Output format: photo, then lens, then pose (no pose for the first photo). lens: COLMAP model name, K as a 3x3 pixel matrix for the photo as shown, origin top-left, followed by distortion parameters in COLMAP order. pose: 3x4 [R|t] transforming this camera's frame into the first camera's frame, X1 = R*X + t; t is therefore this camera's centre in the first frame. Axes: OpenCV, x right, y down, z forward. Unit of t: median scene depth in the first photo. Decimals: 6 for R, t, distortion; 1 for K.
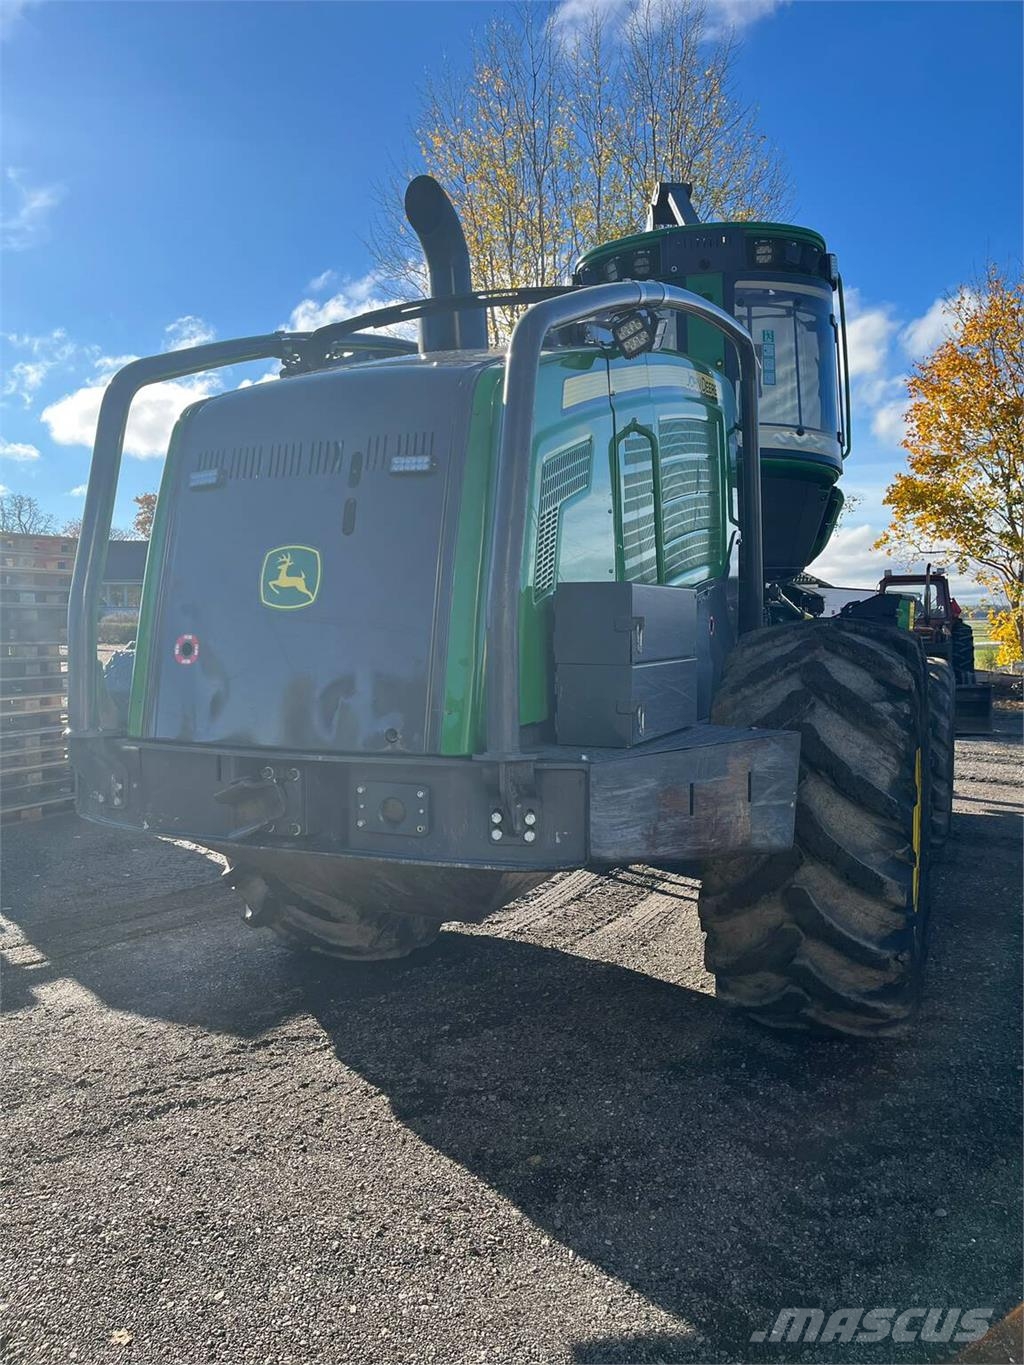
lens RADIAL K [[1037.7, 0, 507.9], [0, 1037.7, 685.9], [0, 0, 1]] dist [0.058551, -0.069661]
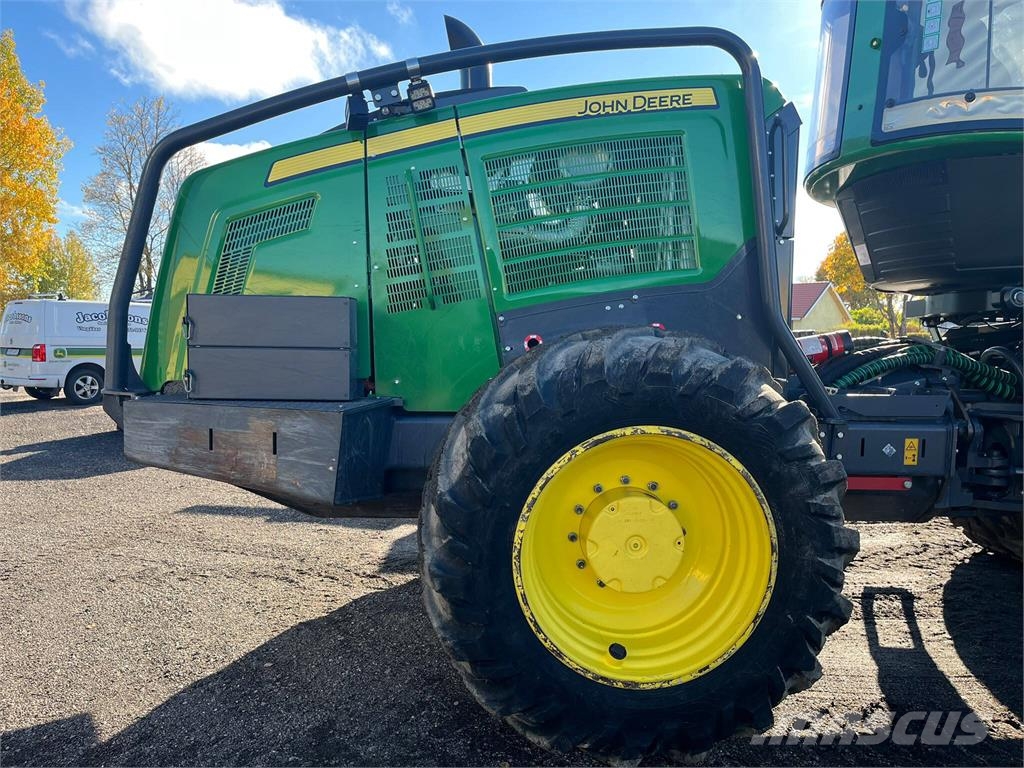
lens RADIAL K [[778.4, 0, 510.3], [0, 778.4, 386.0], [0, 0, 1]] dist [0.058551, -0.069661]
pose [[0.468781, 0.074522, -0.880165, 1.320214], [-0.071653, 0.996359, 0.046197, -0.048512], [0.880404, 0.041410, 0.472414, 0.817017]]
